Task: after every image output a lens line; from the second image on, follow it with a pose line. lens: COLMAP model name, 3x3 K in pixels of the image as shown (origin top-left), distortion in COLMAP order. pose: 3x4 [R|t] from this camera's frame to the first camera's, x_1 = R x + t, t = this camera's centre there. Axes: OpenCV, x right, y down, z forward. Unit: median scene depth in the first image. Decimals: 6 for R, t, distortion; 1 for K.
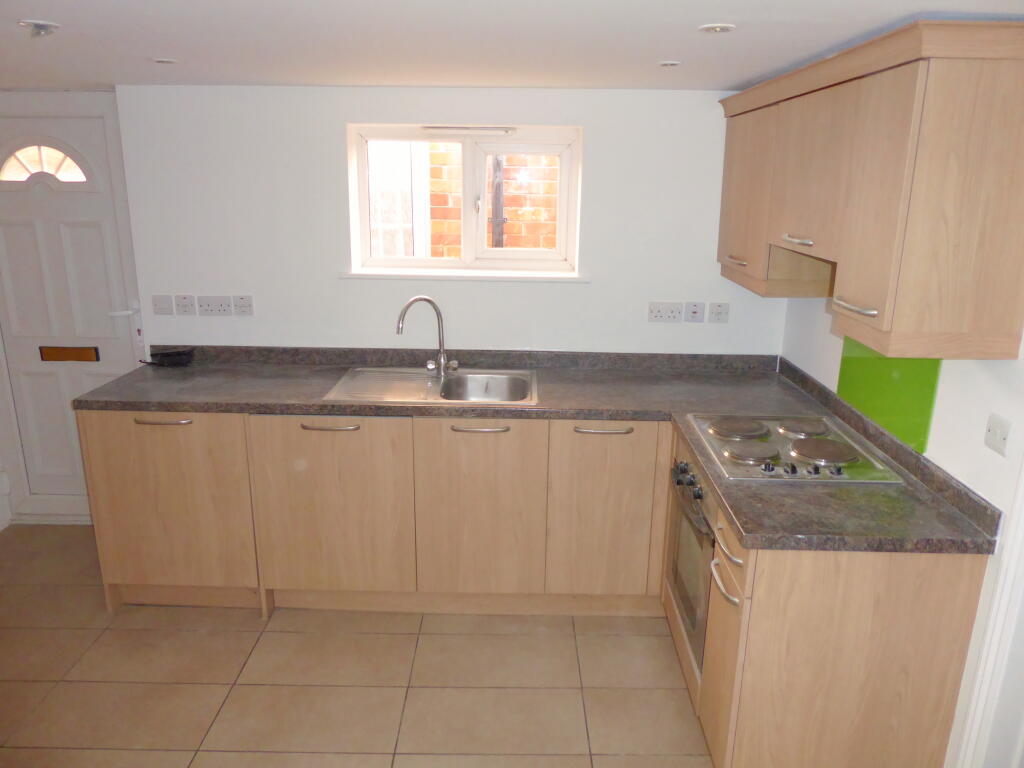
lens RADIAL K [[736.3, 0, 514.9], [0, 736.3, 382.1], [0, 0, 1]] dist [-0.006738, -0.003831]
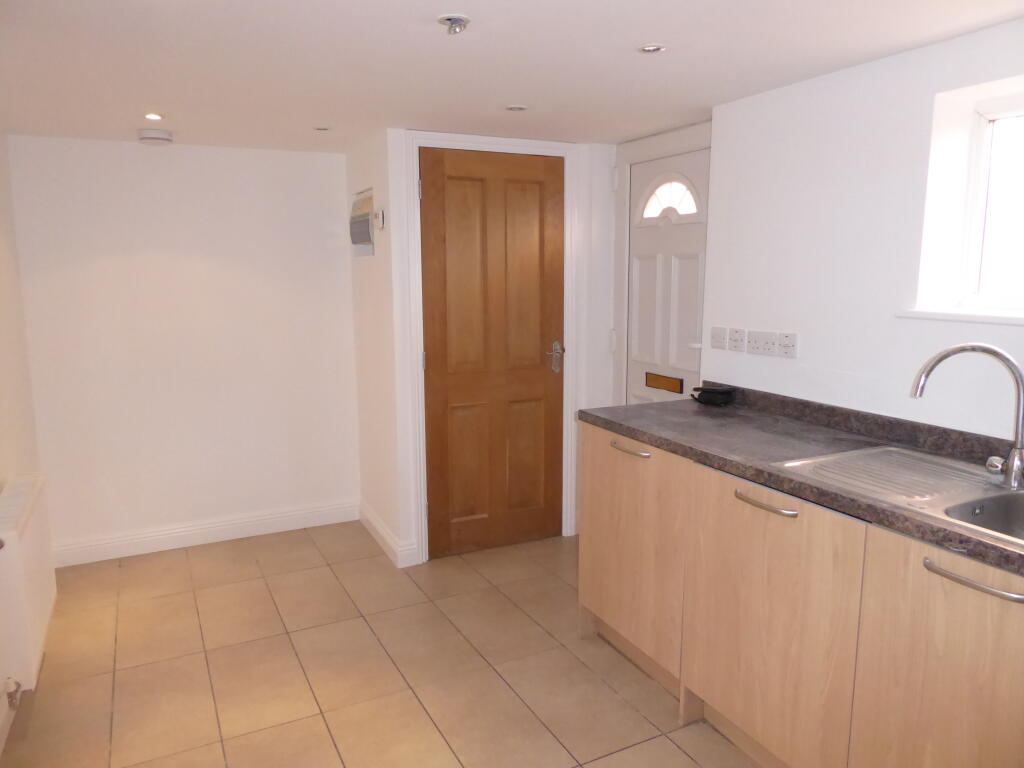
lens RADIAL K [[736.3, 0, 514.9], [0, 736.3, 382.1], [0, 0, 1]] dist [-0.006738, -0.003831]
pose [[0.461871, 0.122014, -0.878515, 0.218624], [-0.230850, 0.972892, 0.013755, -0.006272], [0.856378, 0.196452, 0.477517, 0.372512]]
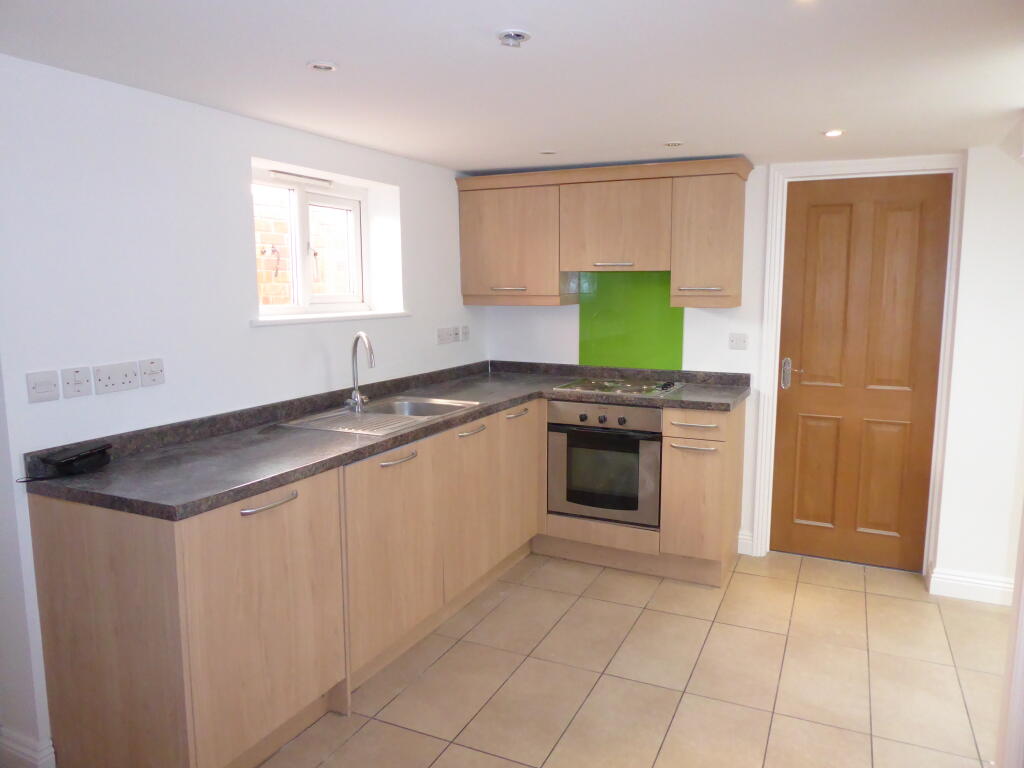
lens RADIAL K [[736.3, 0, 514.9], [0, 736.3, 382.1], [0, 0, 1]] dist [-0.006738, -0.003831]
pose [[0.415075, -0.133864, 0.899885, -0.921613], [0.249232, 0.968008, 0.029038, -0.024593], [-0.874983, 0.212227, 0.435159, 0.362701]]
